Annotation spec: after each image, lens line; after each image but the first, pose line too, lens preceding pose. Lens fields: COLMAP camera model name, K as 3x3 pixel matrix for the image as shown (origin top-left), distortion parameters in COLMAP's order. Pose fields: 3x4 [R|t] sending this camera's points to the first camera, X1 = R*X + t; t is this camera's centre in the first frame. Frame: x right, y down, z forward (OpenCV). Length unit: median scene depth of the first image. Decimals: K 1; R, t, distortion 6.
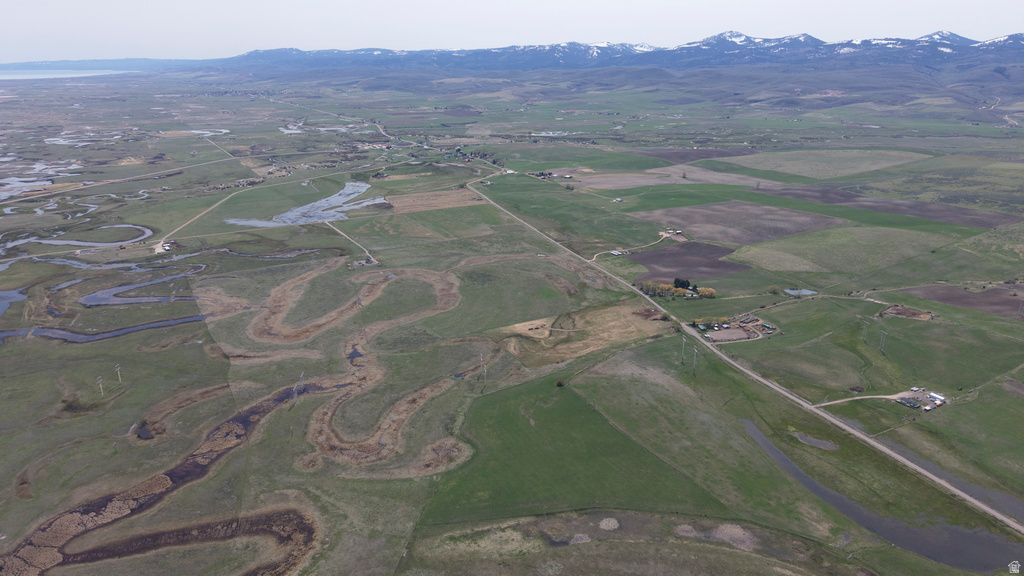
lens RADIAL K [[686.1, 0, 509.0], [0, 686.1, 288.2], [0, 0, 1]] dist [0.025127, -0.027685]
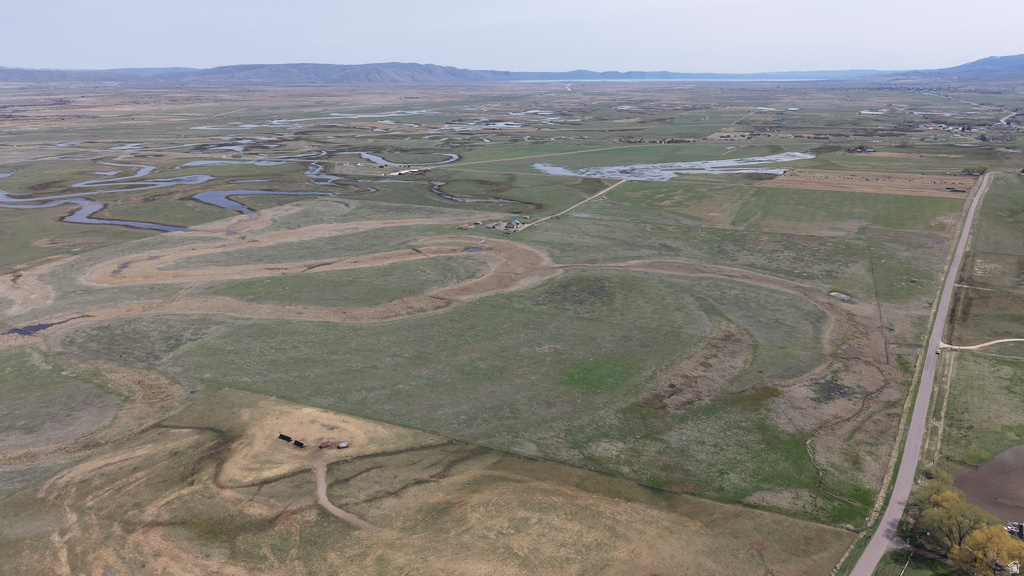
lens RADIAL K [[686.1, 0, 507.8], [0, 686.1, 288.7], [0, 0, 1]] dist [0.025127, -0.027685]
pose [[0.588577, 0.243211, -0.770990, 0.184821], [-0.257935, 0.960327, 0.106029, -0.036988], [0.766190, 0.136459, 0.627959, 0.515468]]
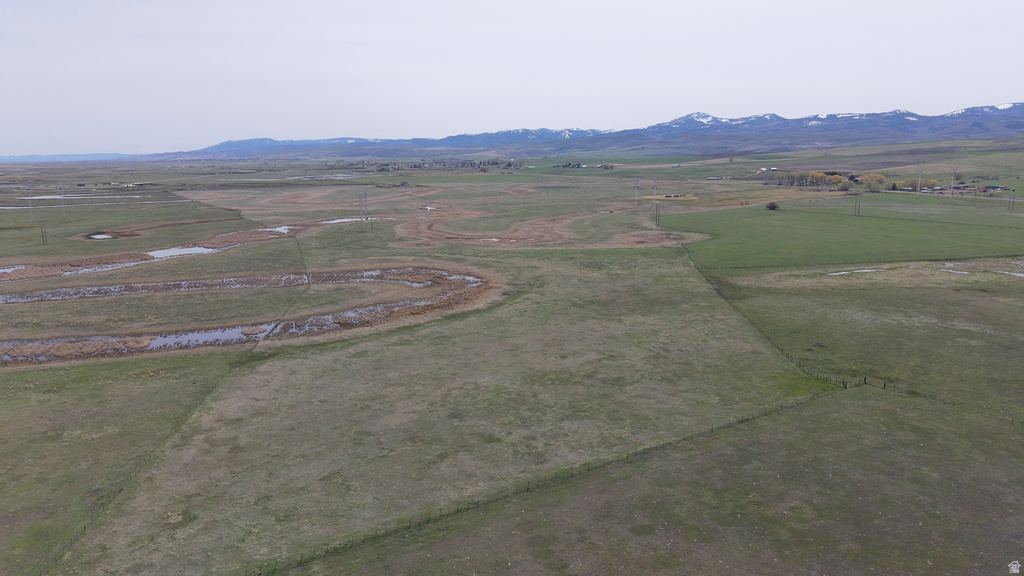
lens RADIAL K [[686.1, 0, 508.8], [0, 686.1, 289.1], [0, 0, 1]] dist [0.025127, -0.027685]
pose [[0.998865, -0.016731, 0.044594, -0.097113], [0.022411, 0.991251, -0.130076, 0.143040], [-0.042028, 0.130928, 0.990501, 0.189964]]
